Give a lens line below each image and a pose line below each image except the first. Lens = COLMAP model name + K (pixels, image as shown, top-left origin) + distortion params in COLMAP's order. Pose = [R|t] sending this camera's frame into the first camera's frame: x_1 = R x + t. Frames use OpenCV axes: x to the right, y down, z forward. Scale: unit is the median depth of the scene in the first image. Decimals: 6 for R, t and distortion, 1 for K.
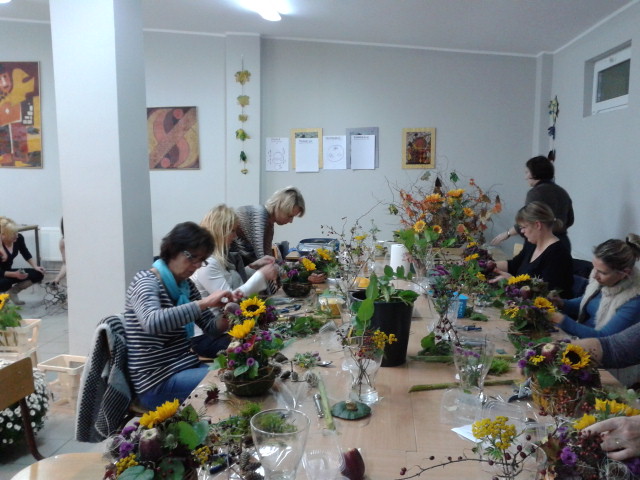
lens RADIAL K [[608.7, 0, 320.6], [0, 608.7, 241.3], [0, 0, 1]] dist [-0.001410, 0.000000]
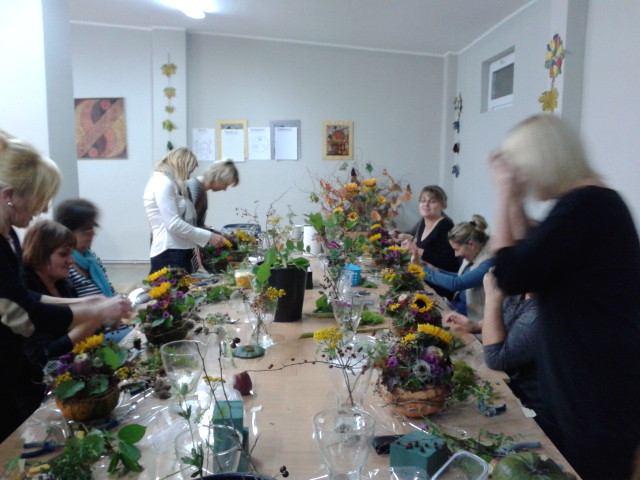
lens RADIAL K [[608.7, 0, 318.1], [0, 608.7, 245.3], [0, 0, 1]] dist [-0.001410, 0.000000]
pose [[0.994841, -0.009005, 0.101043, 0.027634], [0.007006, 0.999773, 0.020115, 0.015500], [-0.101201, -0.019304, 0.994679, -0.099826]]
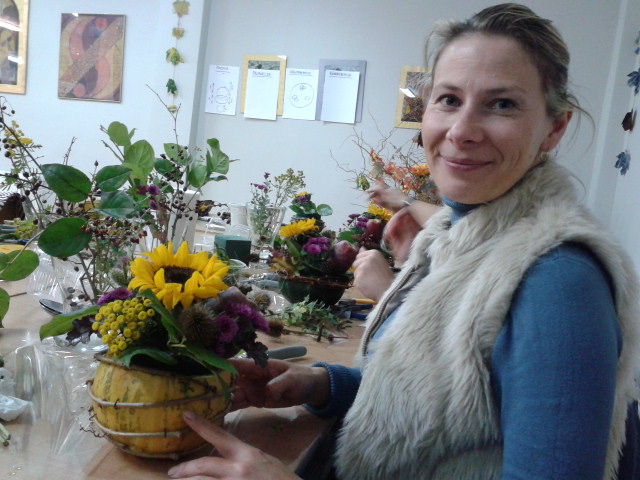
lens RADIAL K [[608.7, 0, 318.4], [0, 608.7, 241.6], [0, 0, 1]] dist [-0.001410, 0.000000]
pose [[0.981300, 0.128039, -0.143723, 0.270826], [-0.129798, 0.991536, -0.002897, 0.029094], [0.142135, 0.021498, 0.989614, 0.553044]]
